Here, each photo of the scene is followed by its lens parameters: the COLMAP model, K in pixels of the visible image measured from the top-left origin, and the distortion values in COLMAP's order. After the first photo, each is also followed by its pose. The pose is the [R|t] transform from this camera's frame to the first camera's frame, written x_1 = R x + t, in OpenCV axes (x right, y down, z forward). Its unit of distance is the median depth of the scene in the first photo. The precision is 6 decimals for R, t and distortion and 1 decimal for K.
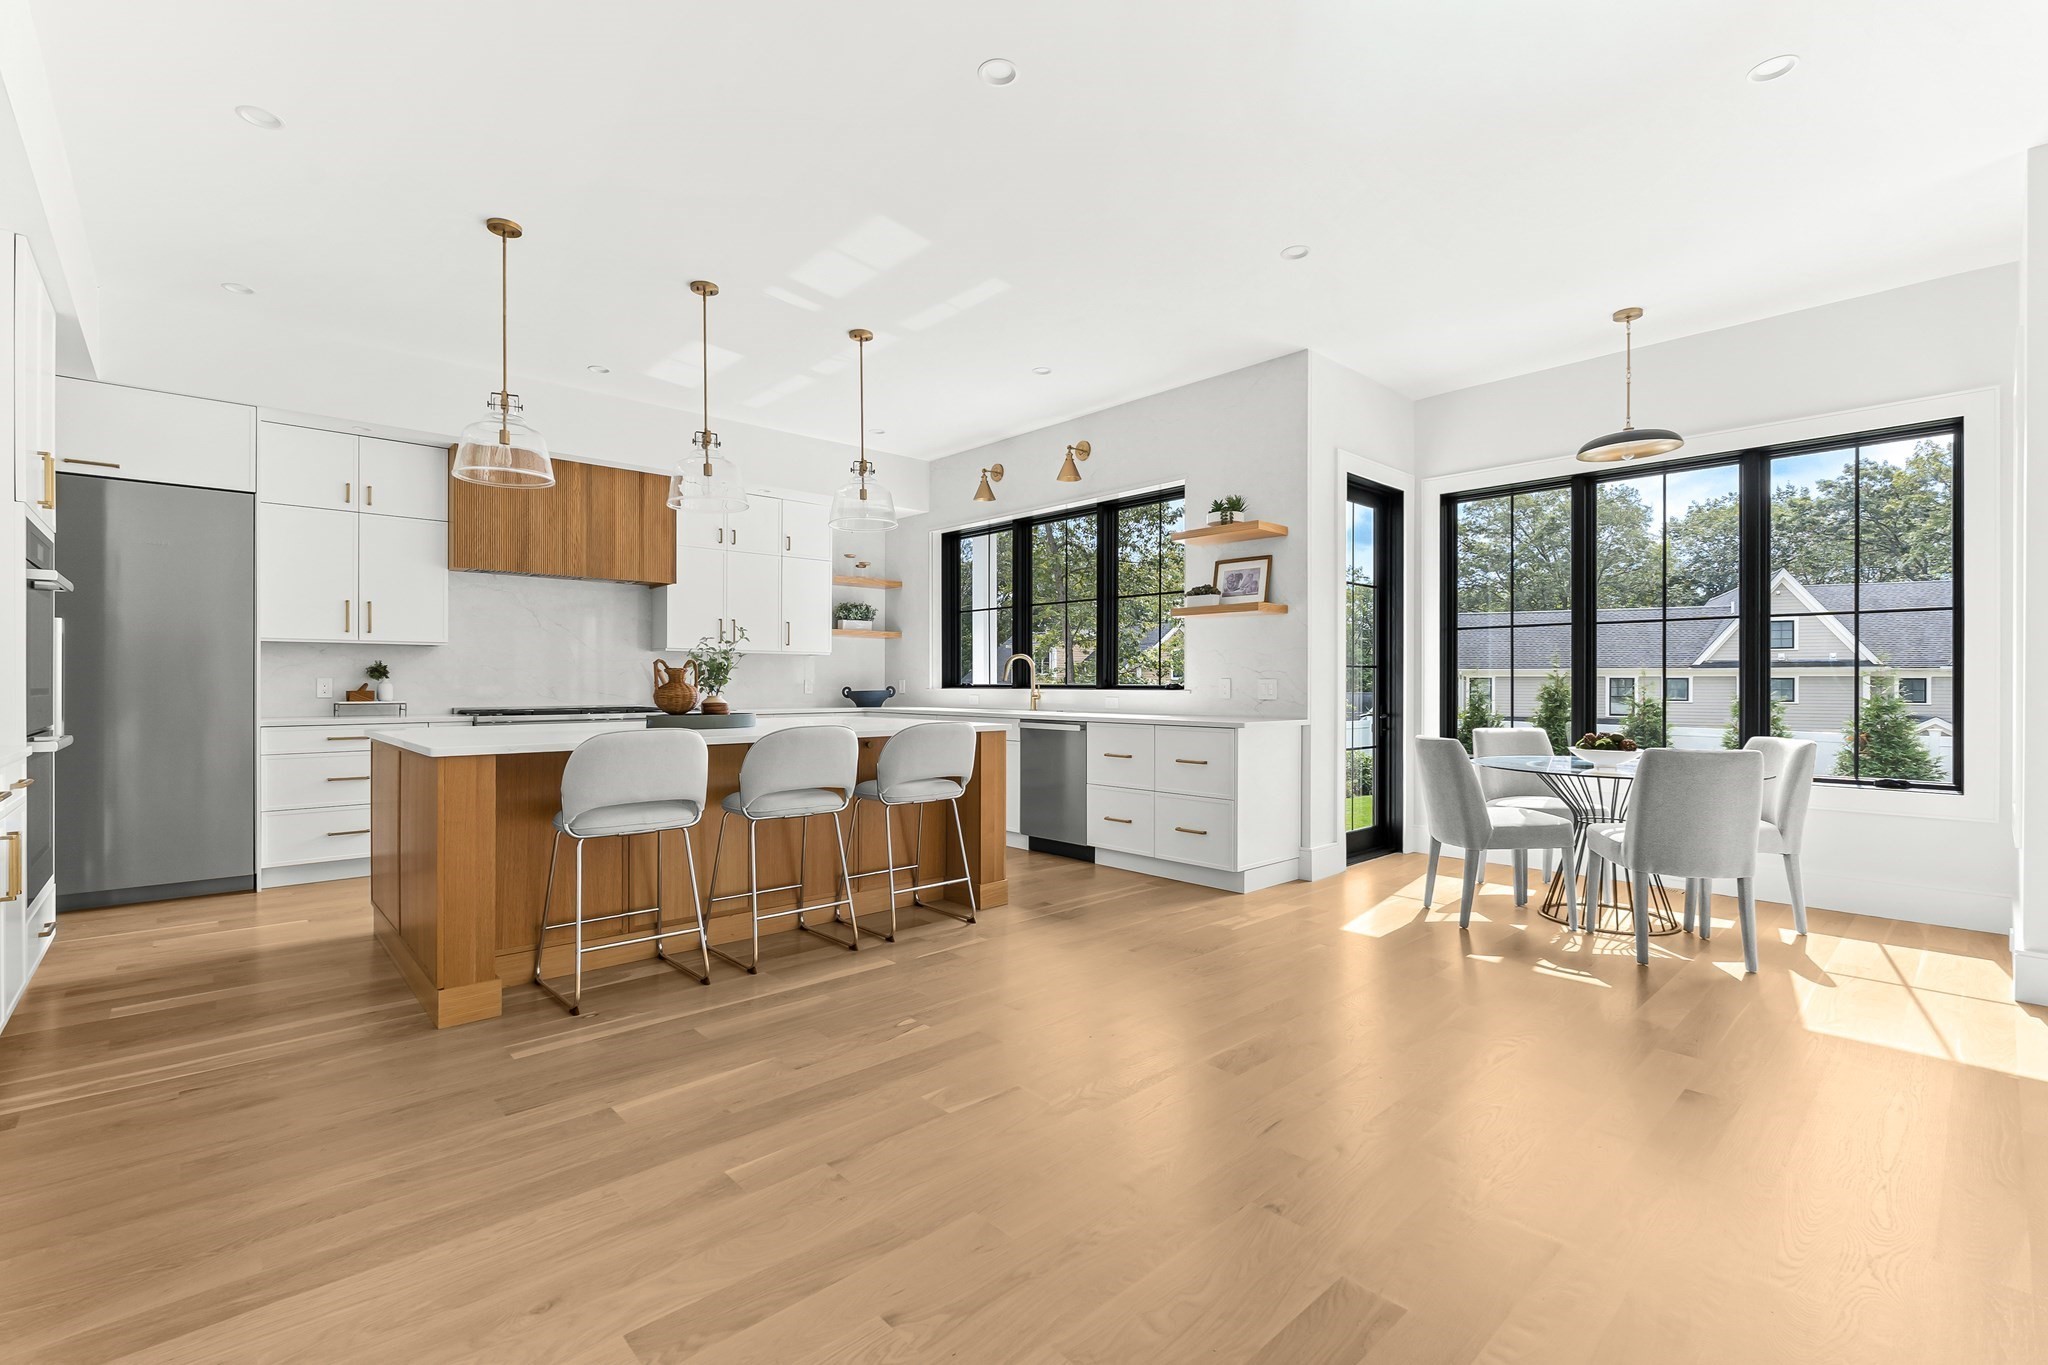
lens RADIAL K [[919.3, 0, 1024.5], [0, 919.3, 682.5], [0, 0, 1]] dist [-0.001933, -0.000176]
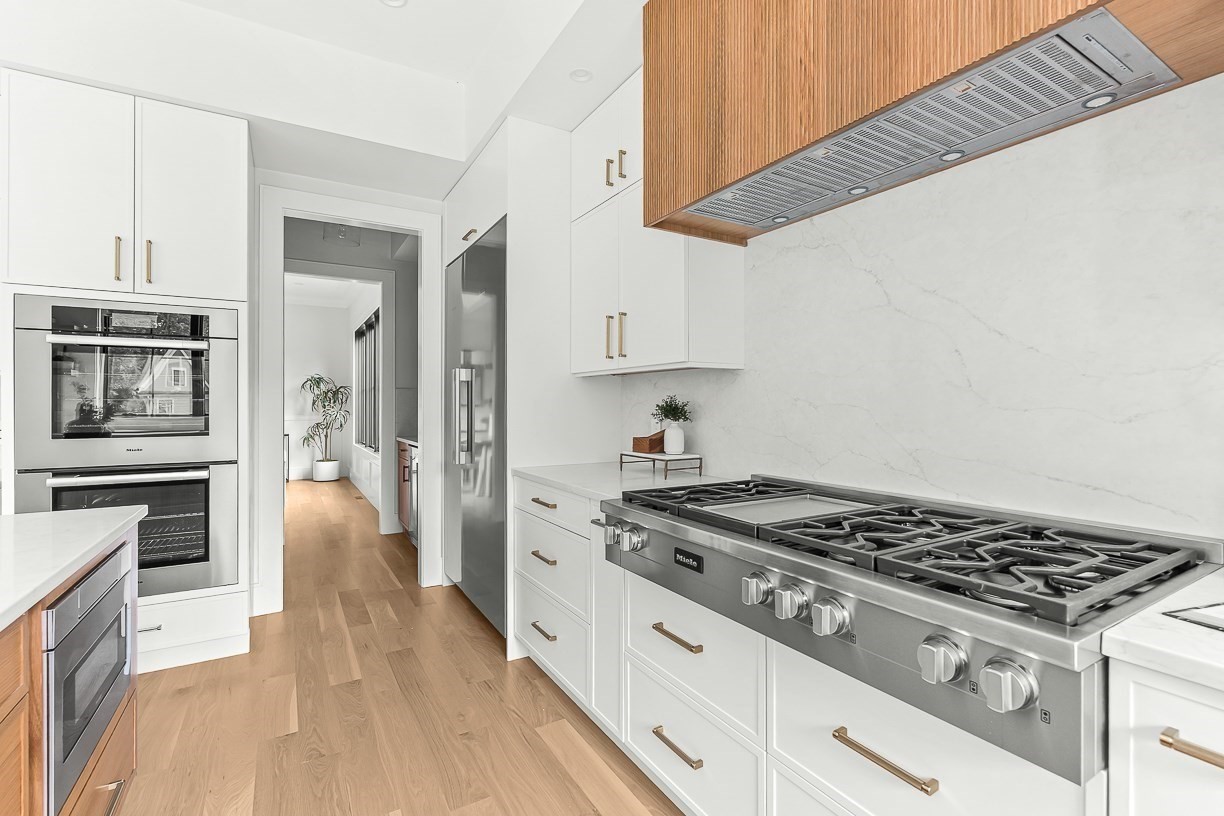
lens RADIAL K [[549.4, 0, 608.6], [0, 549.4, 401.5], [0, 0, 1]] dist [-0.001933, -0.000176]
pose [[-0.201231, -0.003026, -0.979539, -0.284163], [0.000443, 0.999995, -0.003181, -0.018203], [0.979544, -0.001074, -0.201229, 1.035000]]
